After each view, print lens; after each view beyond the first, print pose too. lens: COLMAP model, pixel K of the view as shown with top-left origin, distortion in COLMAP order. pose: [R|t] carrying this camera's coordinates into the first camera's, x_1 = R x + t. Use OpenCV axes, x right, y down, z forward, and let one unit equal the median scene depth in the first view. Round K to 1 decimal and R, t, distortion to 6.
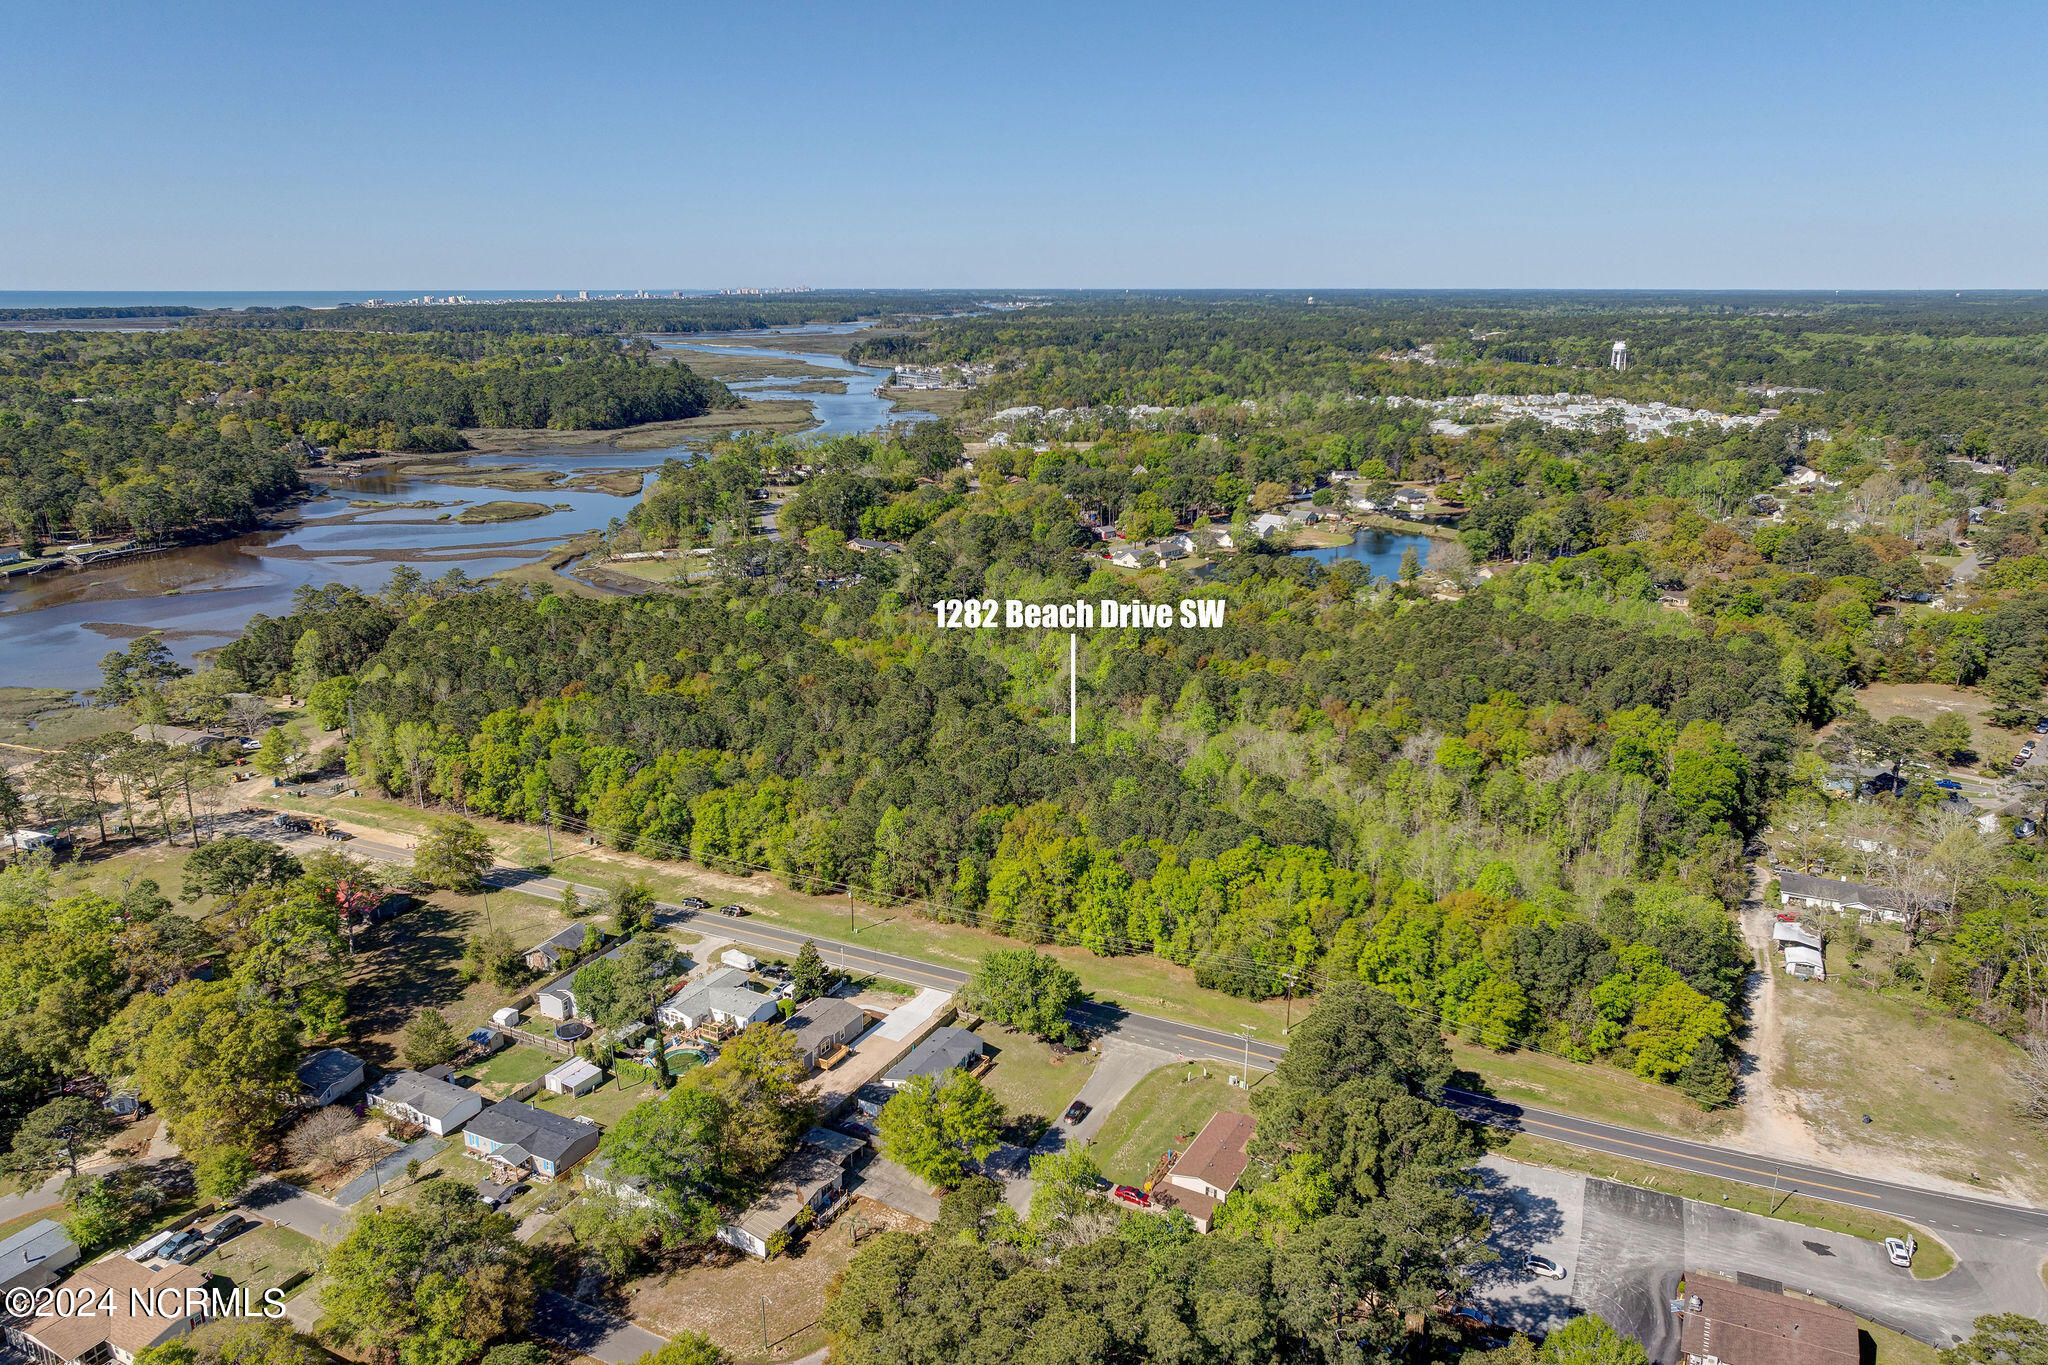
lens RADIAL K [[1427.6, 0, 1021.8], [0, 1427.6, 683.1], [0, 0, 1]] dist [-0.000774, -0.001263]
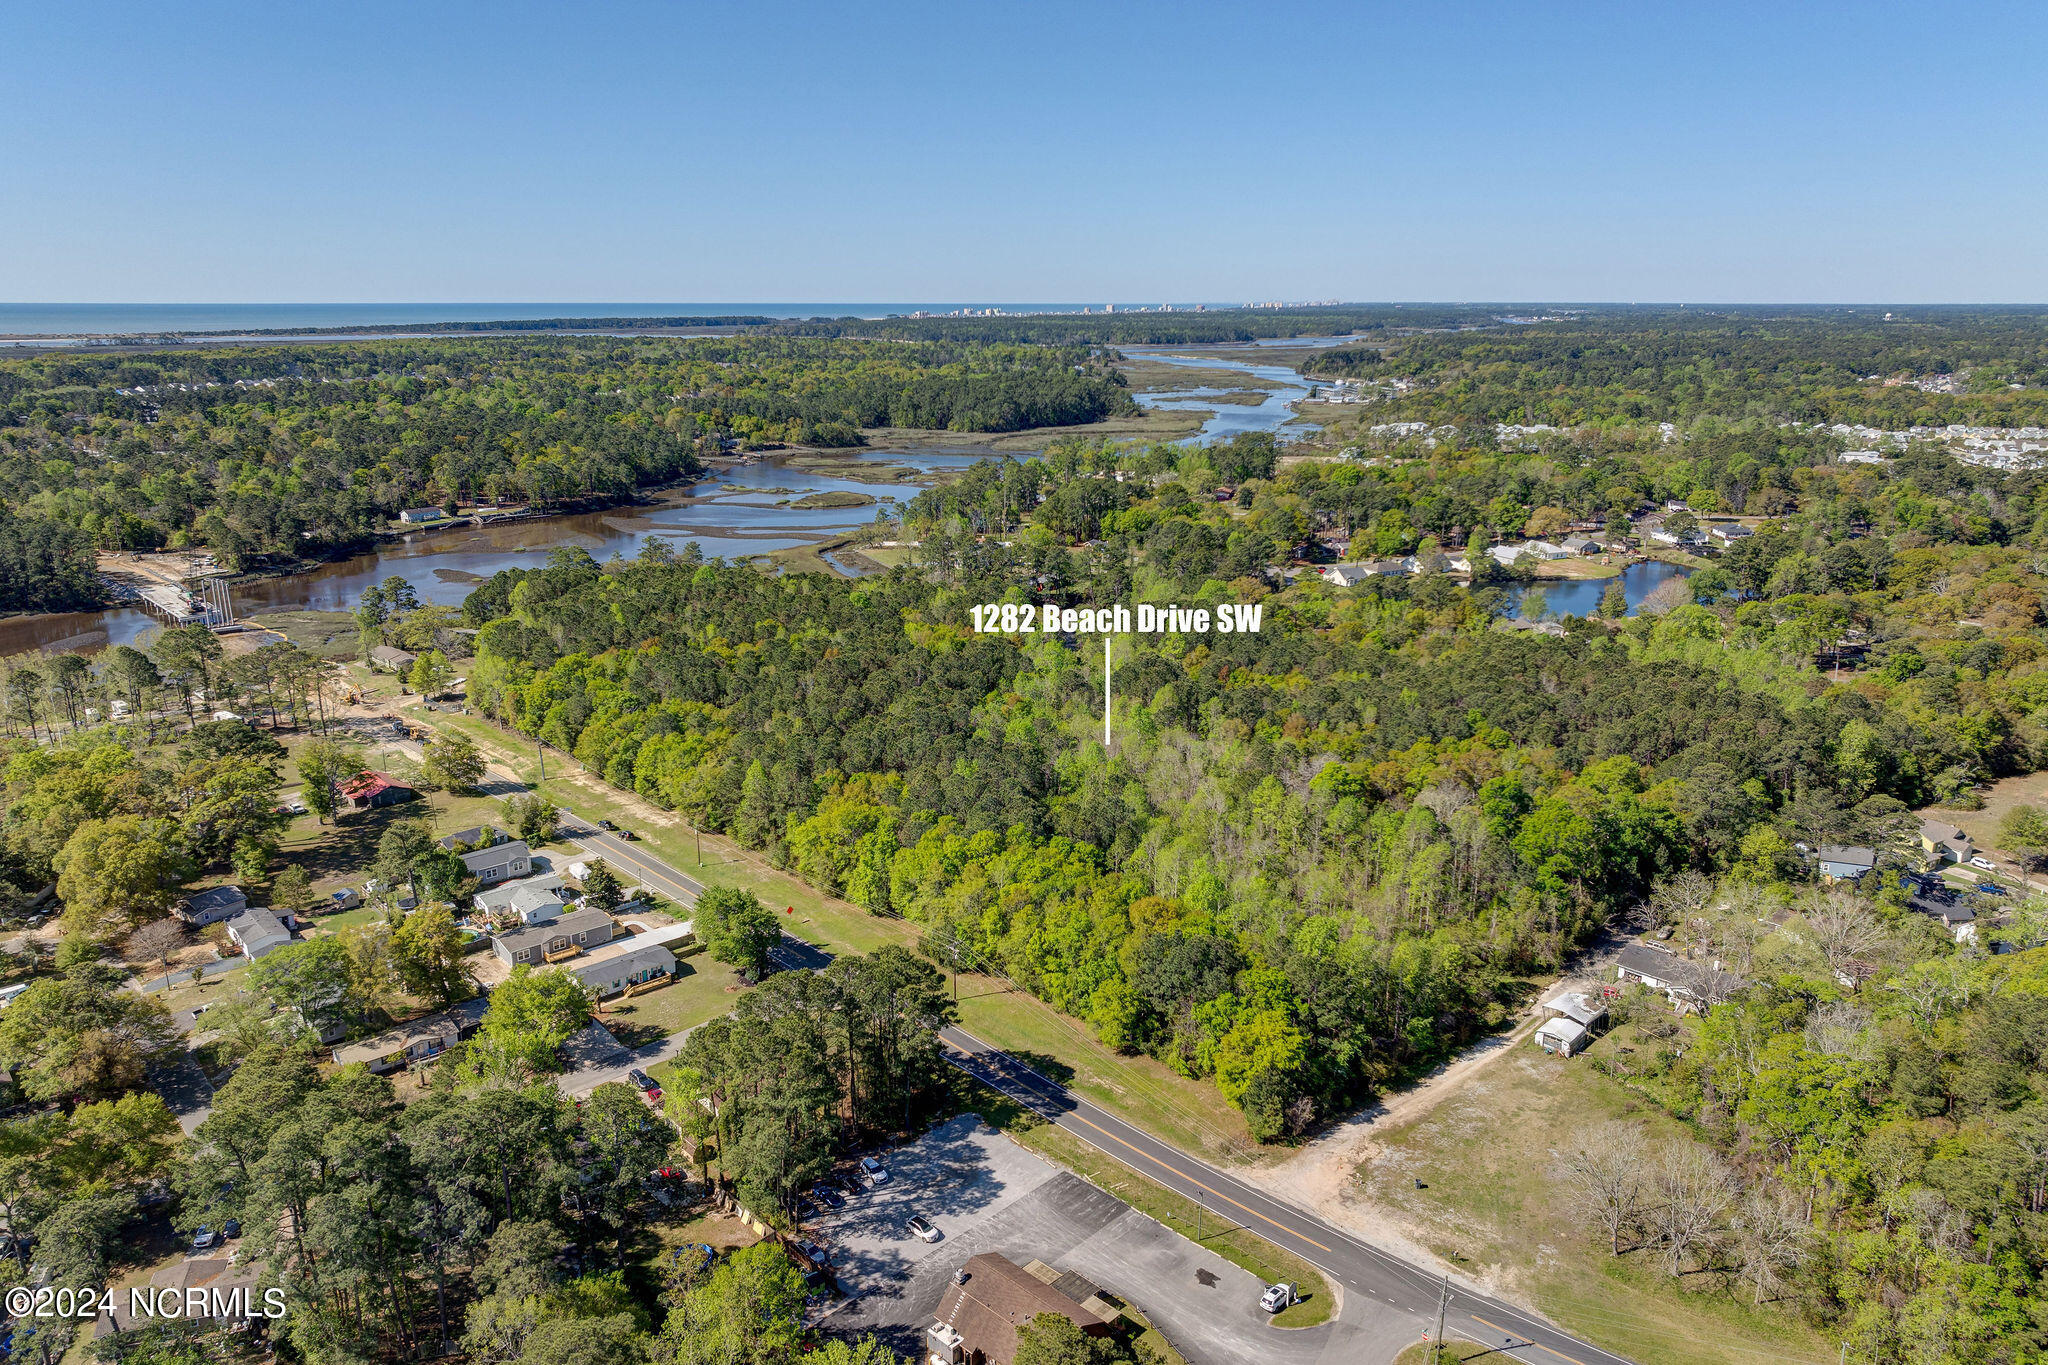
lens RADIAL K [[1429.3, 0, 1024.0], [0, 1429.3, 682.5], [0, 0, 1]] dist [0.011826, -0.027359]
pose [[0.936991, 0.091497, -0.337160, 0.125509], [-0.094839, 0.995471, 0.006585, -0.000304], [0.336235, 0.025806, 0.941424, 0.005132]]
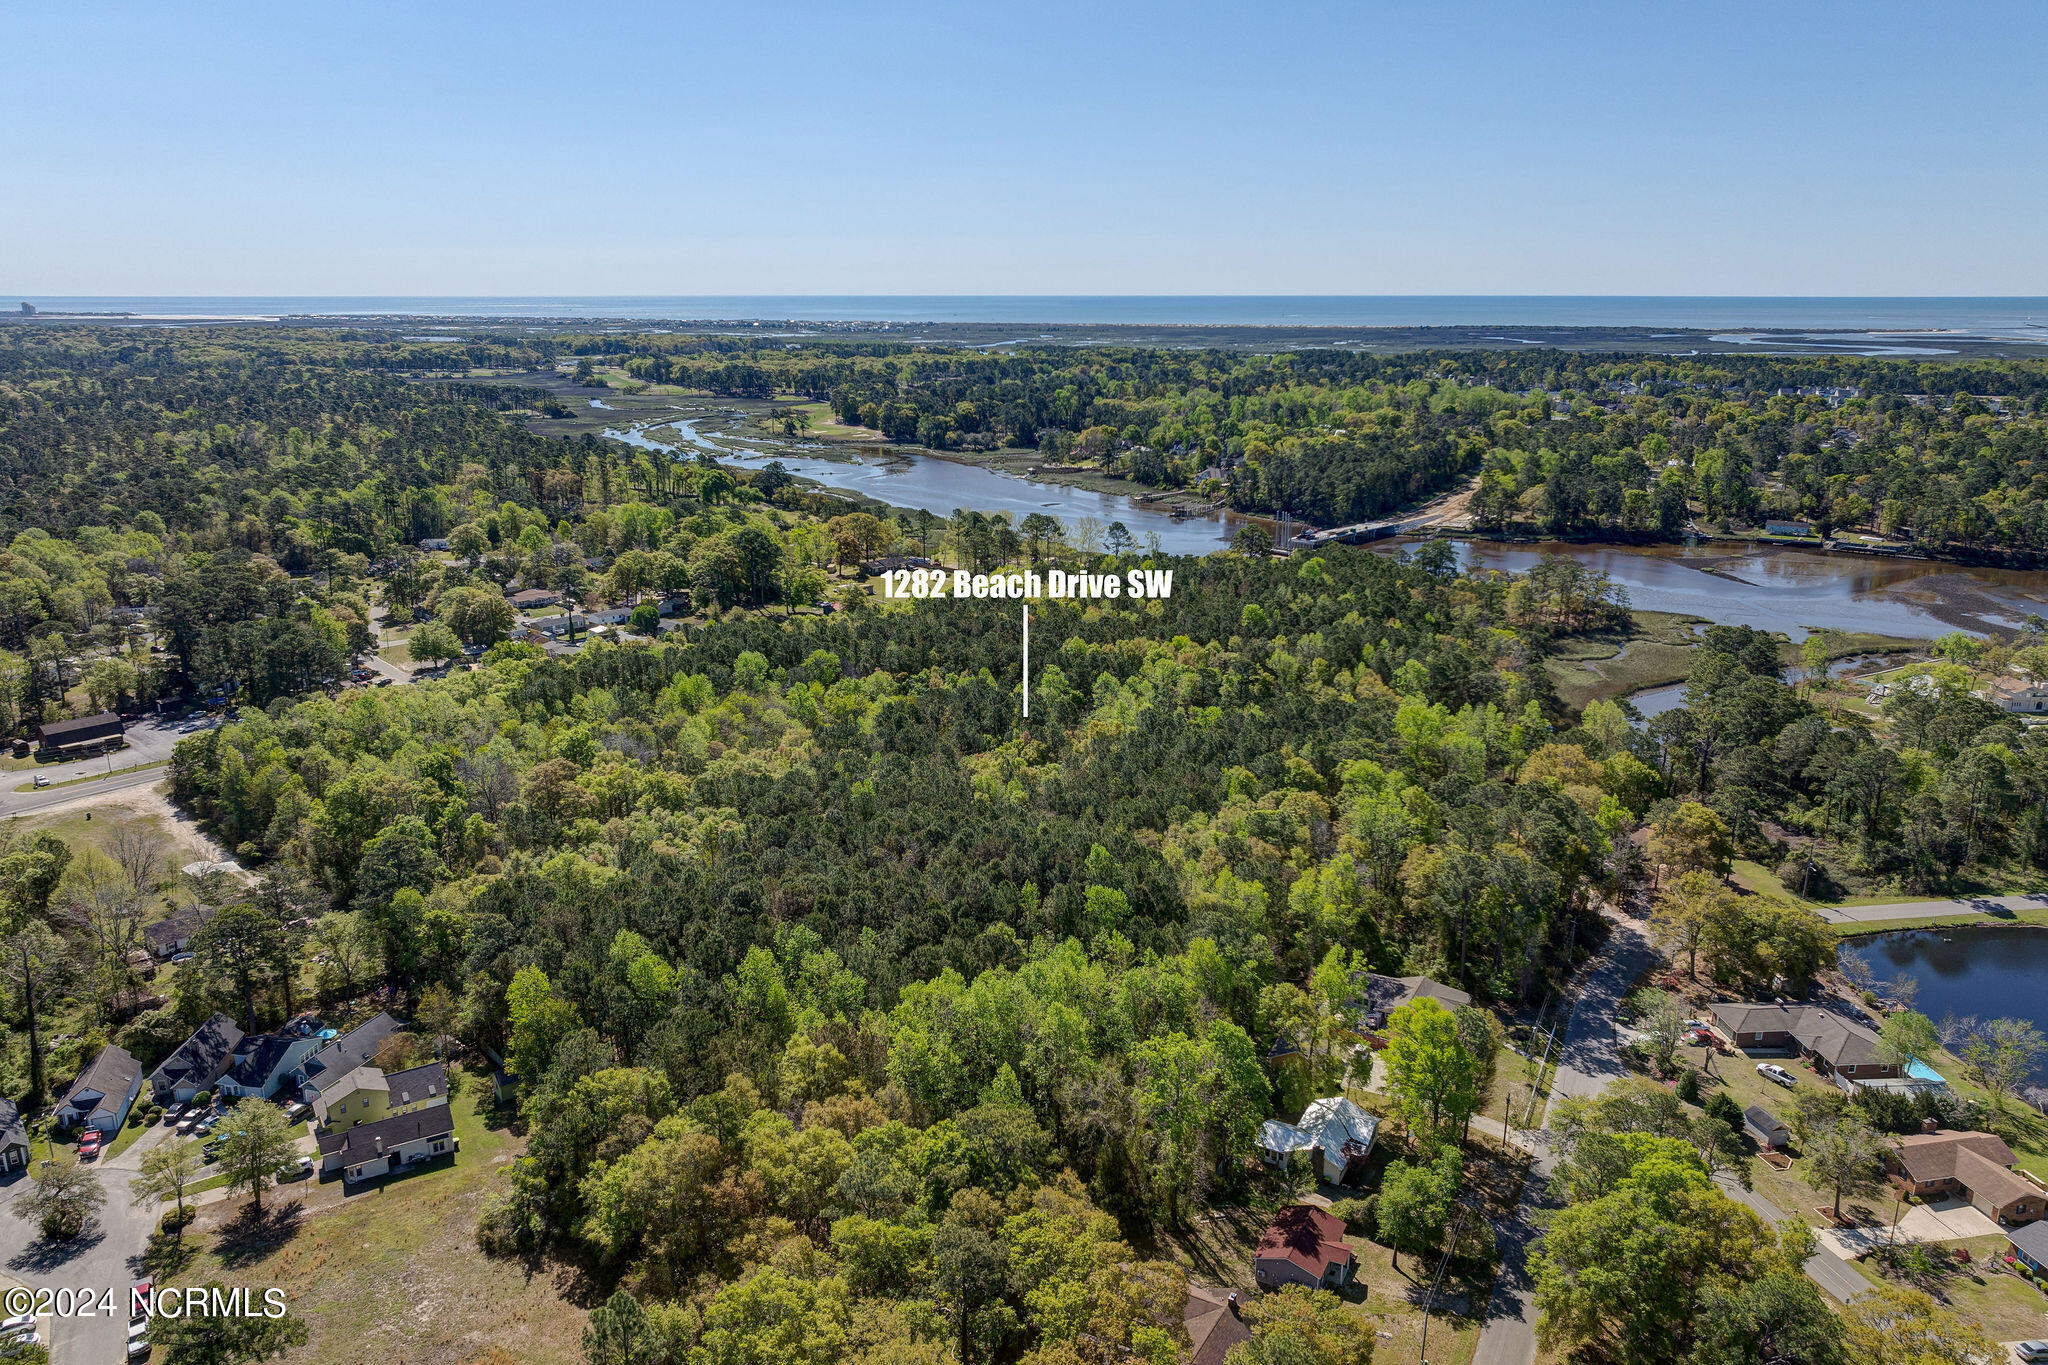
lens RADIAL K [[1434.7, 0, 1022.2], [0, 1434.7, 669.6], [0, 0, 1]] dist [0.009792, -0.024405]
pose [[-0.296465, 0.243448, -0.923494, 0.337472], [-0.257342, 0.910837, 0.322724, -0.121583], [0.919719, 0.333330, -0.207381, 0.438415]]
